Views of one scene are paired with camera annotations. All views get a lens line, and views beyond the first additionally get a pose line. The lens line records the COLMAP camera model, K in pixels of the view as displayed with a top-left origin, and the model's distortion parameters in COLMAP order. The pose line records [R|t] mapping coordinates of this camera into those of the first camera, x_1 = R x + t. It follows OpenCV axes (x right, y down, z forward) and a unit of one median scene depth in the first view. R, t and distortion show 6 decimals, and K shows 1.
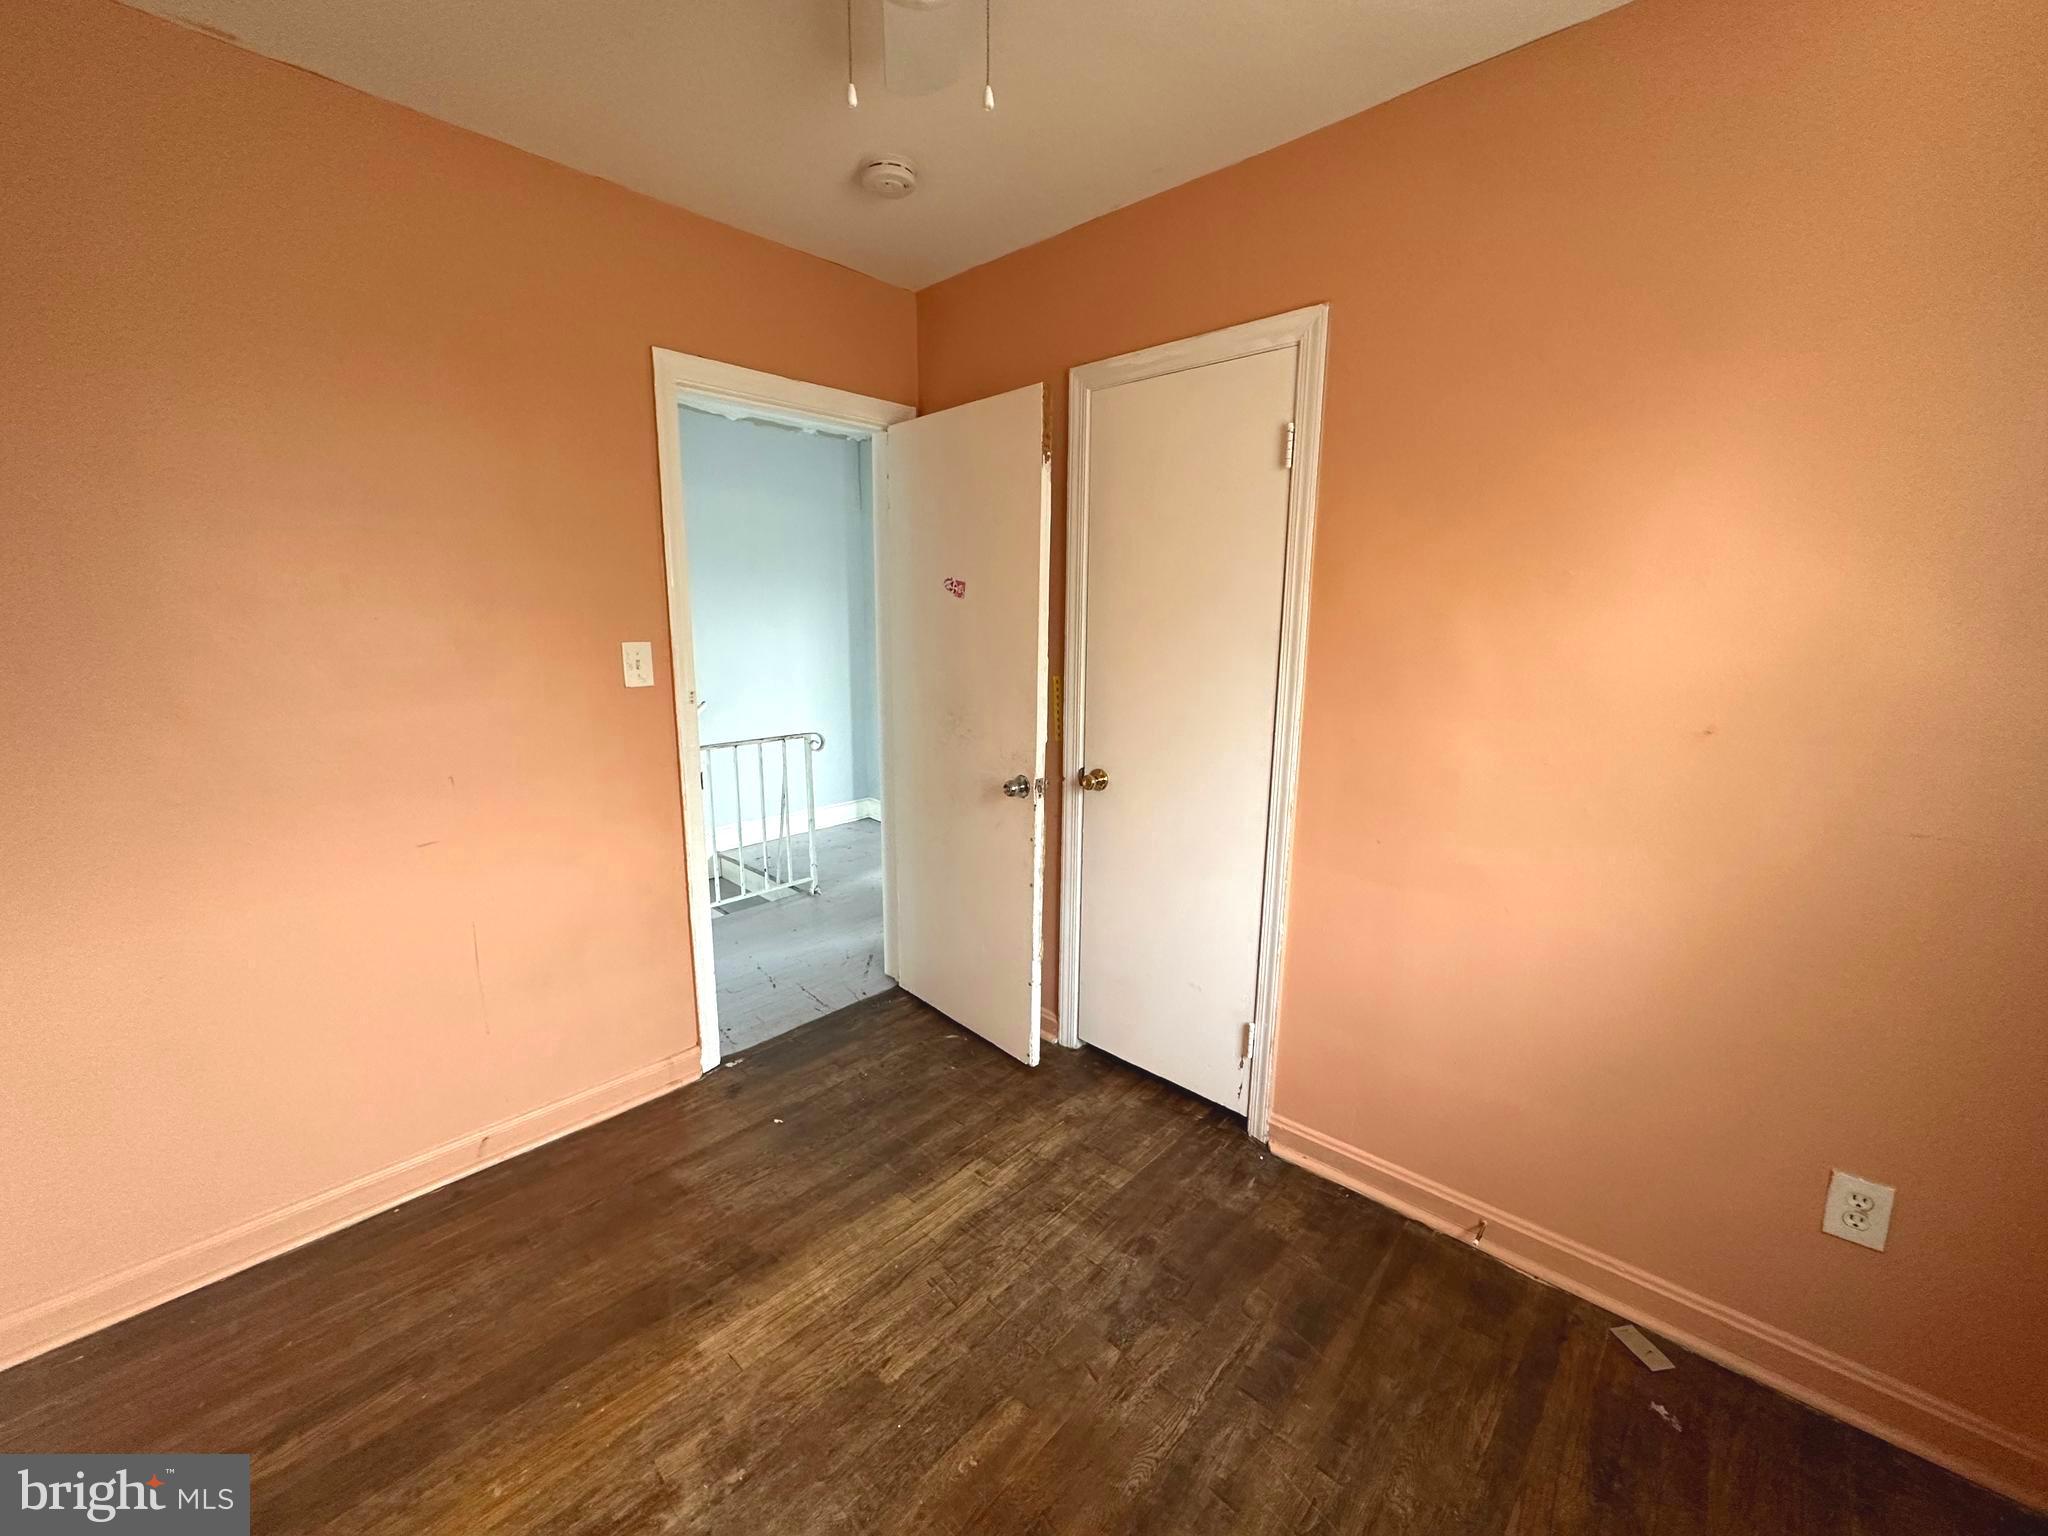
lens RADIAL K [[816.3, 0, 1021.0], [0, 816.3, 766.7], [0, 0, 1]] dist [-0.002725, -0.000133]
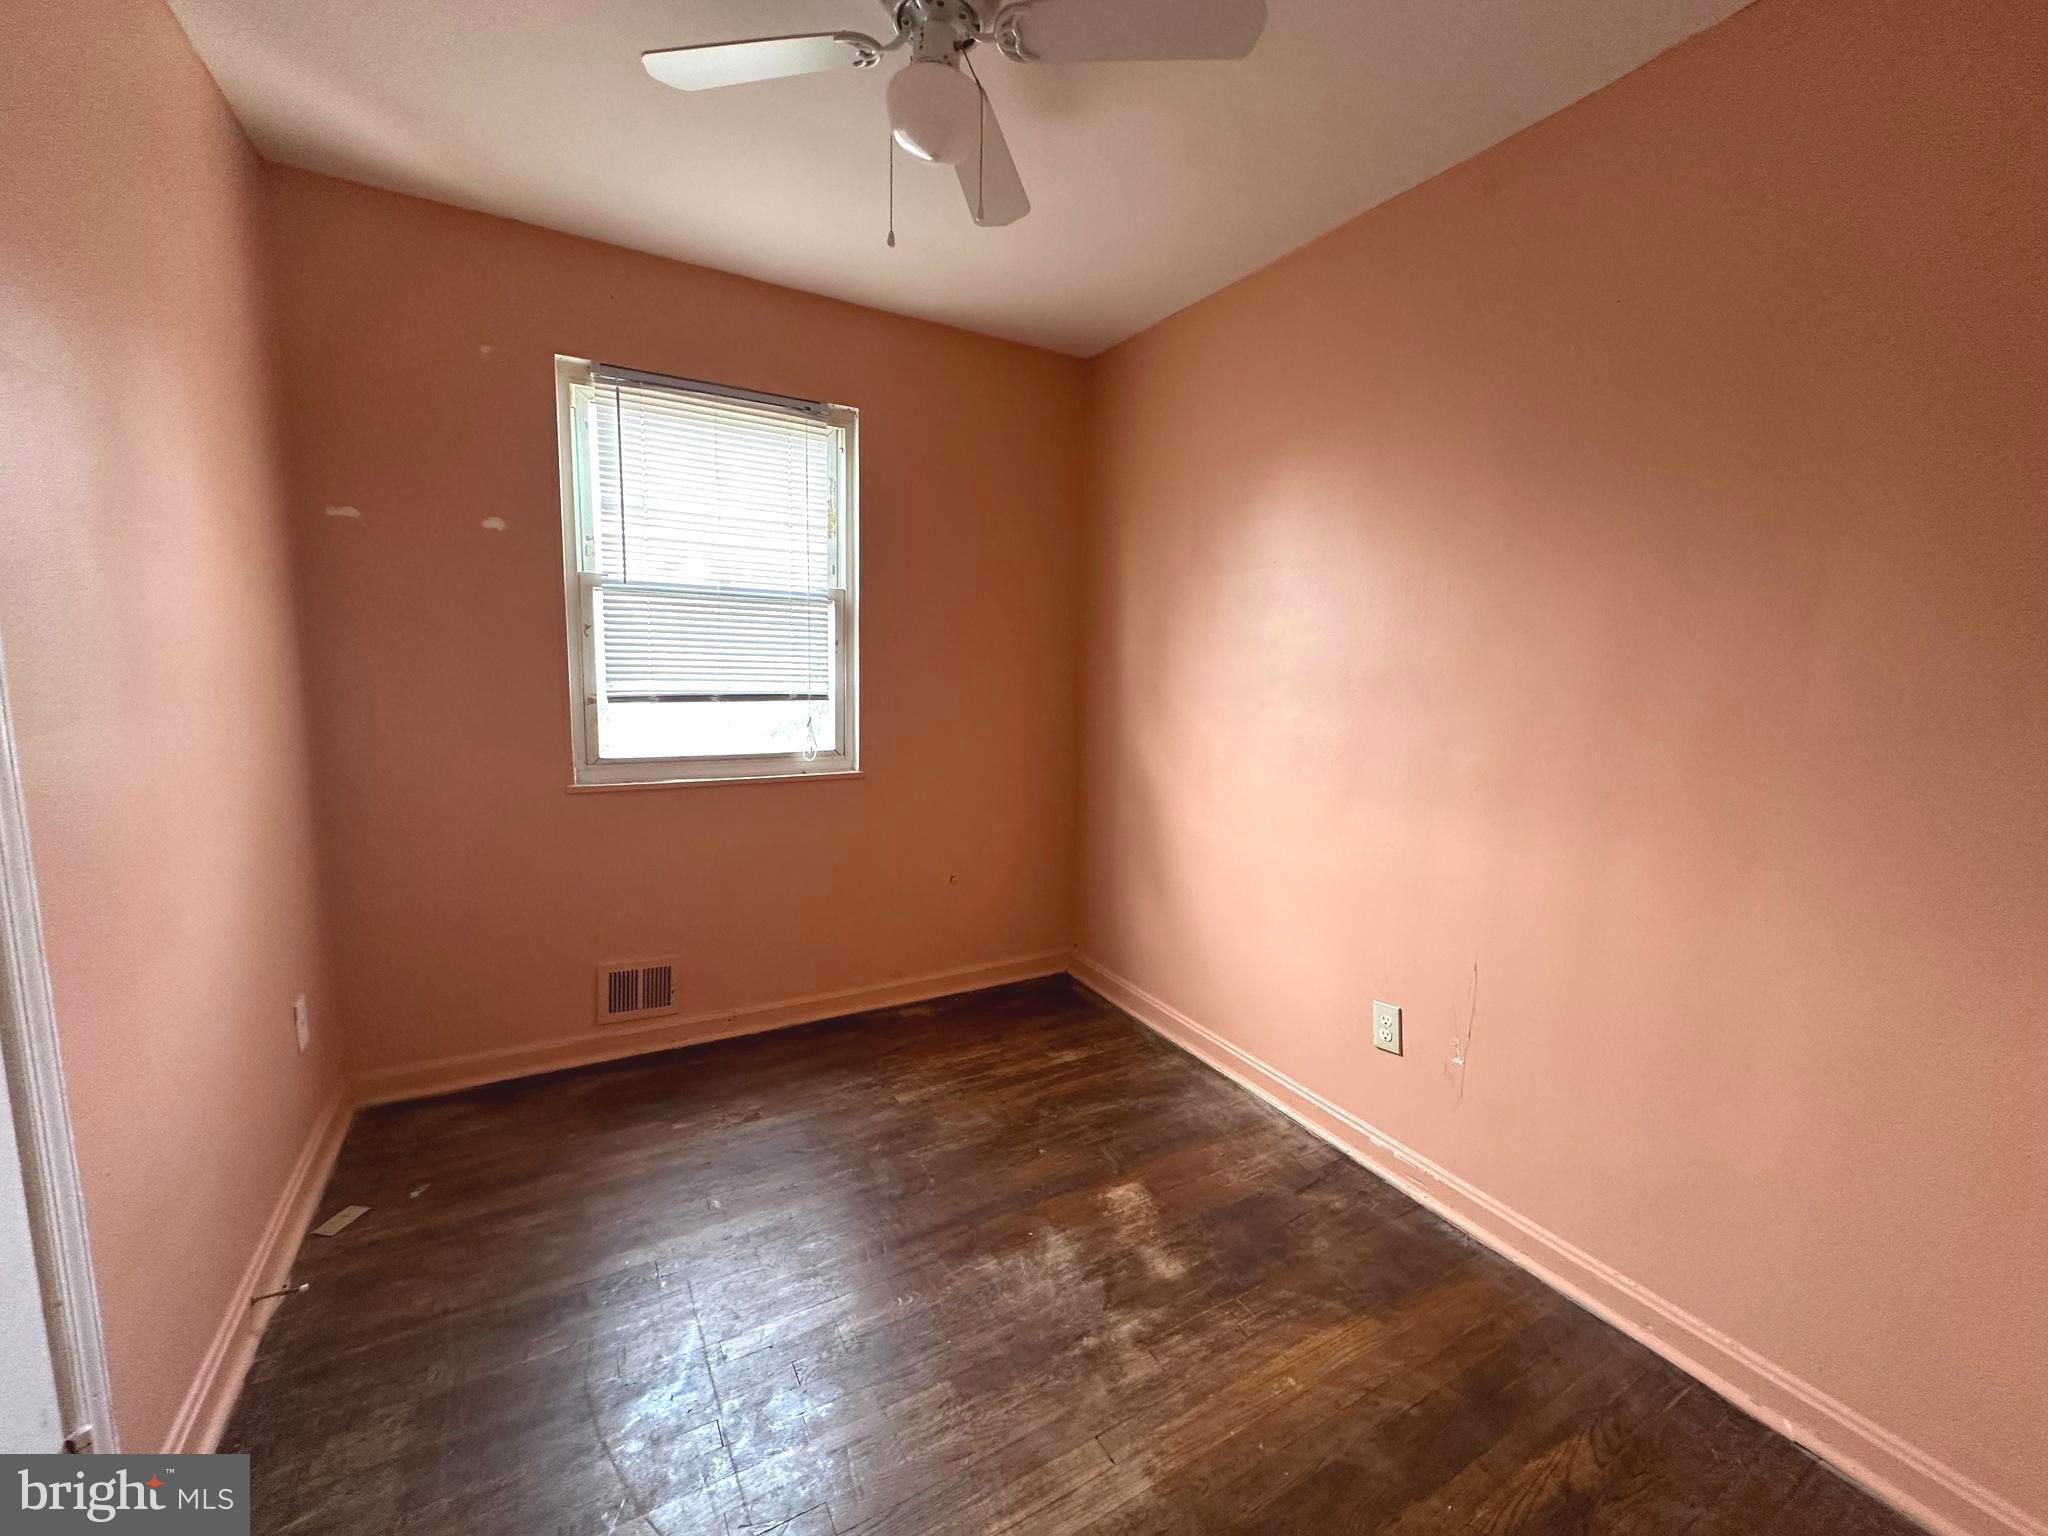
lens RADIAL K [[816.3, 0, 1025.4], [0, 816.3, 775.6], [0, 0, 1]] dist [-0.002725, -0.000133]
pose [[-0.956110, -0.071258, 0.284213, -0.488268], [0.023533, 0.948170, 0.316890, -0.251080], [-0.292063, 0.309670, -0.904878, 1.666501]]
